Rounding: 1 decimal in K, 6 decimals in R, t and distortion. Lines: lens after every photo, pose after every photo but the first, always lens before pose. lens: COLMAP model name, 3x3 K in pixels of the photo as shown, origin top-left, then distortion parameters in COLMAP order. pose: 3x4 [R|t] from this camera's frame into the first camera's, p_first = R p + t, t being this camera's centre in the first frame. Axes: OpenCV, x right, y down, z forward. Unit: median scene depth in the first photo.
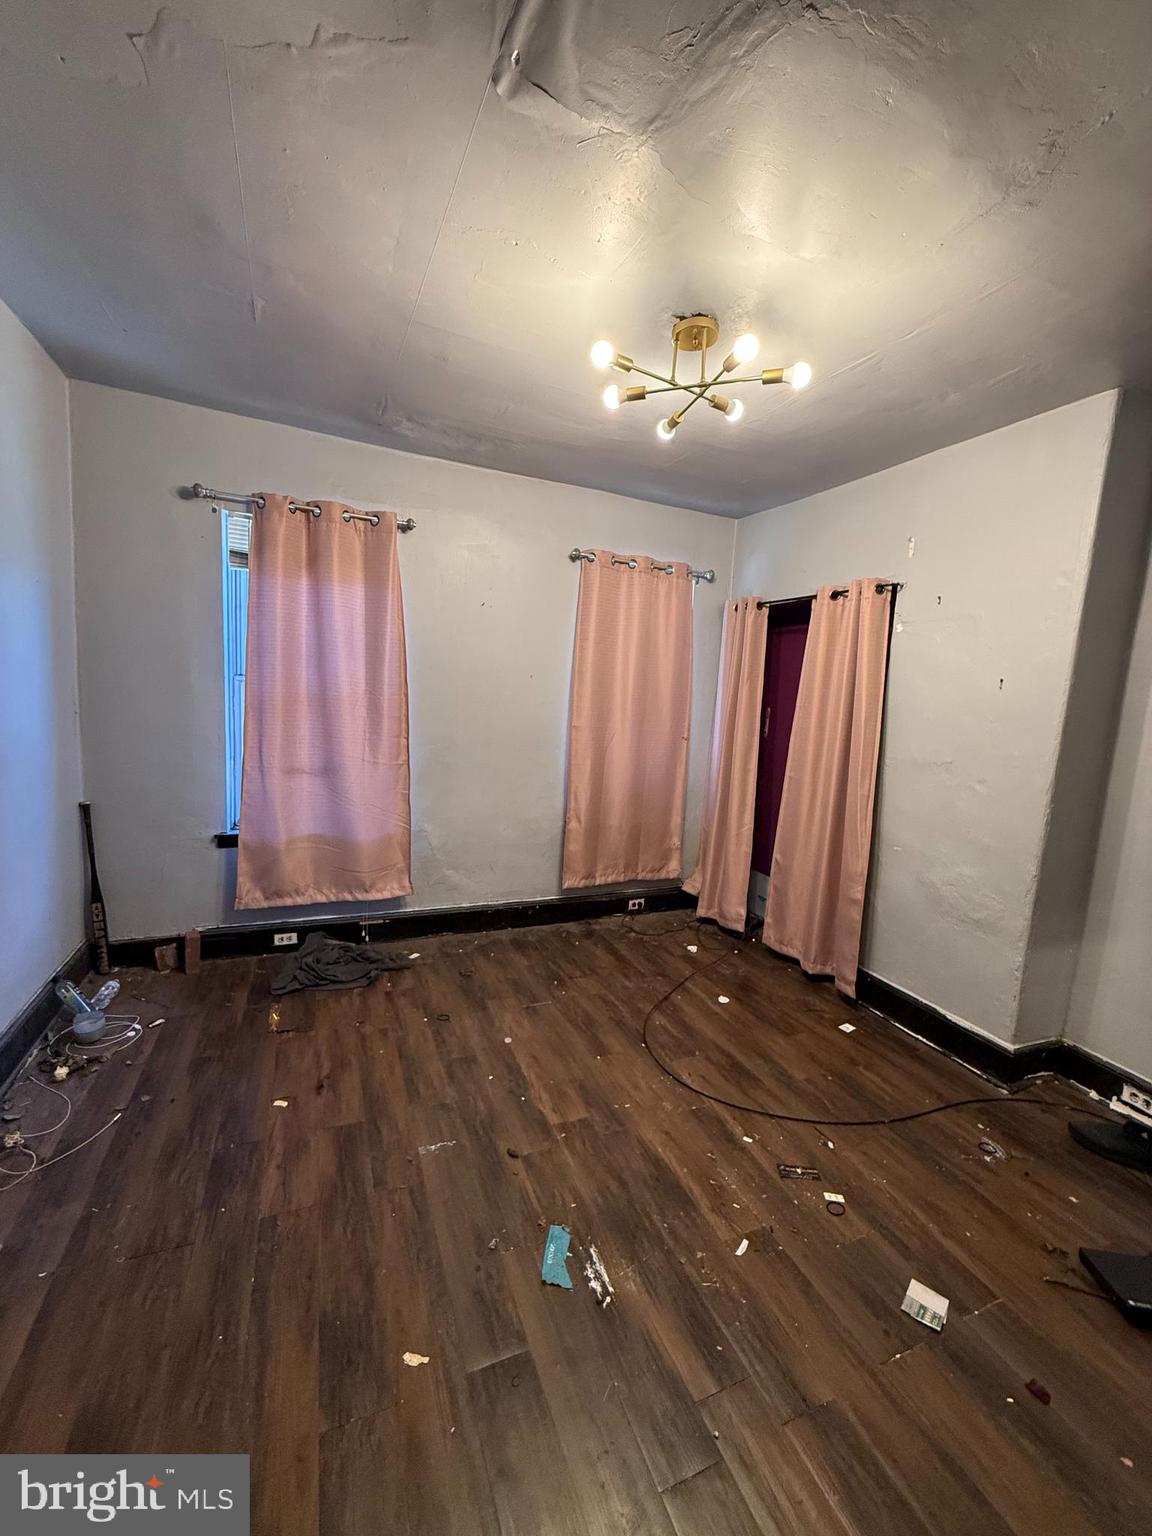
lens RADIAL K [[612.5, 0, 575.8], [0, 612.5, 764.8], [0, 0, 1]] dist [-0.000681, -0.000080]
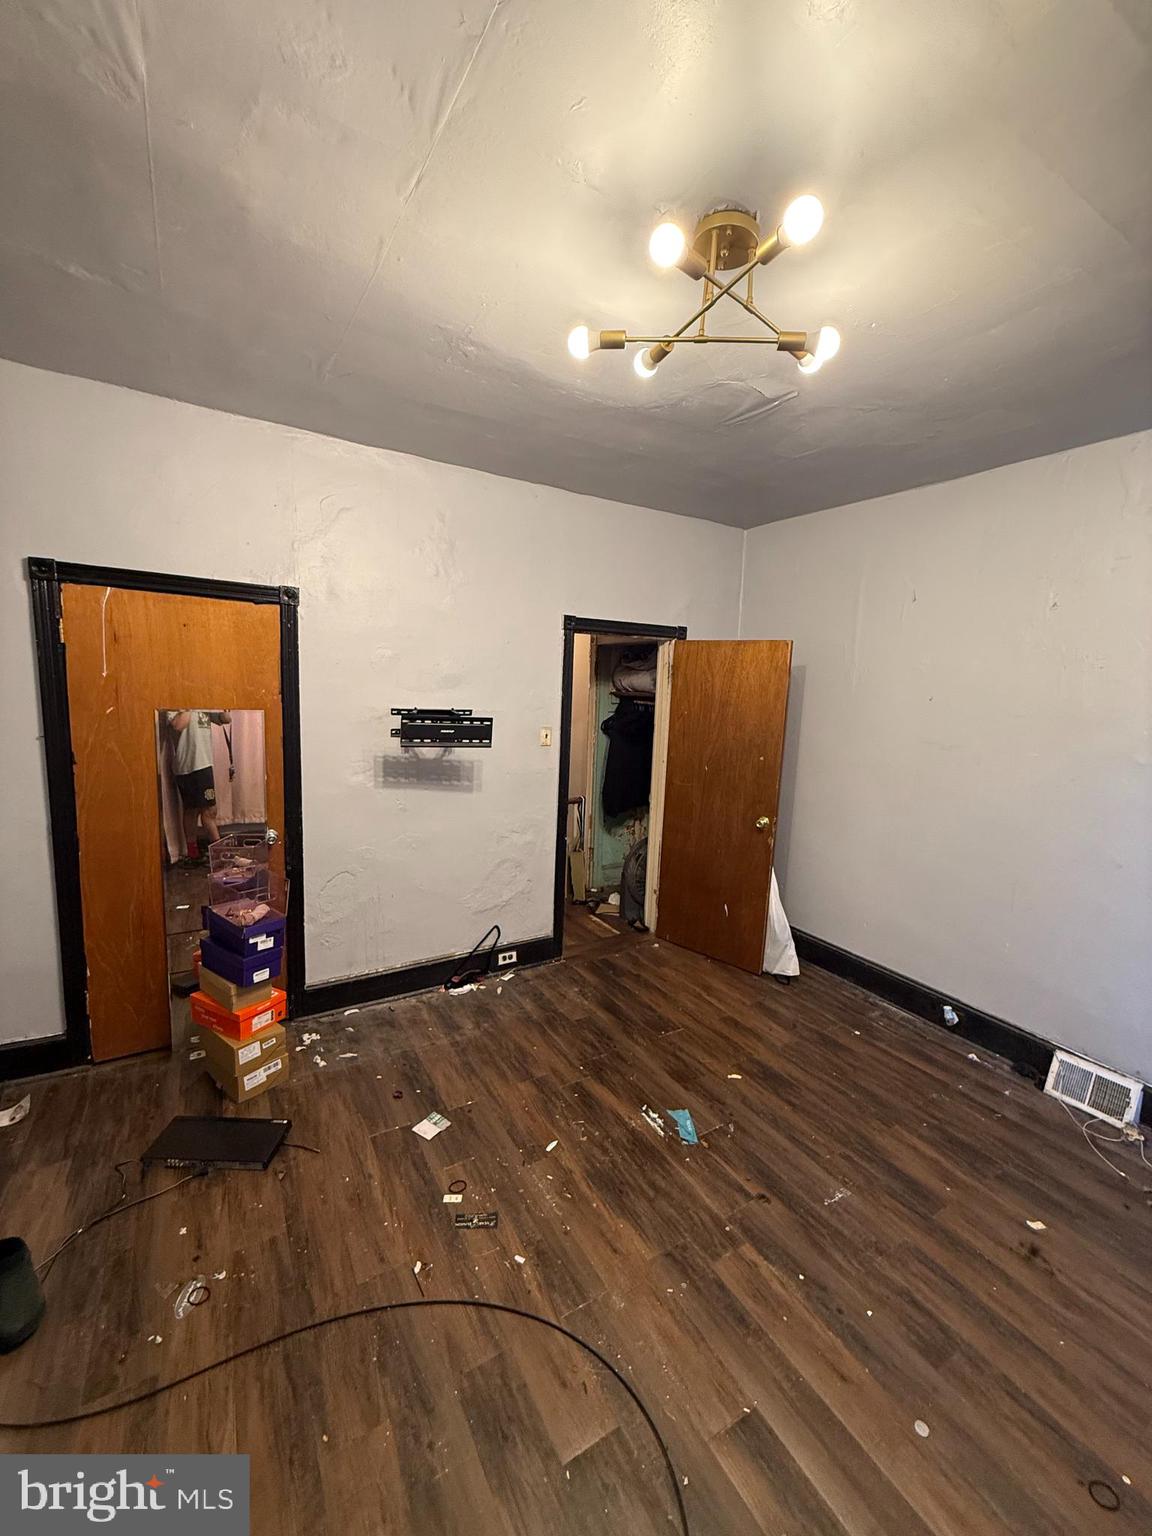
lens RADIAL K [[612.5, 0, 576.5], [0, 612.5, 766.3], [0, 0, 1]] dist [-0.000681, -0.000080]
pose [[-0.985517, -0.081438, -0.148743, 0.428698], [-0.115901, 0.963768, 0.240248, -0.271170], [0.123789, 0.254008, -0.959248, 1.833505]]
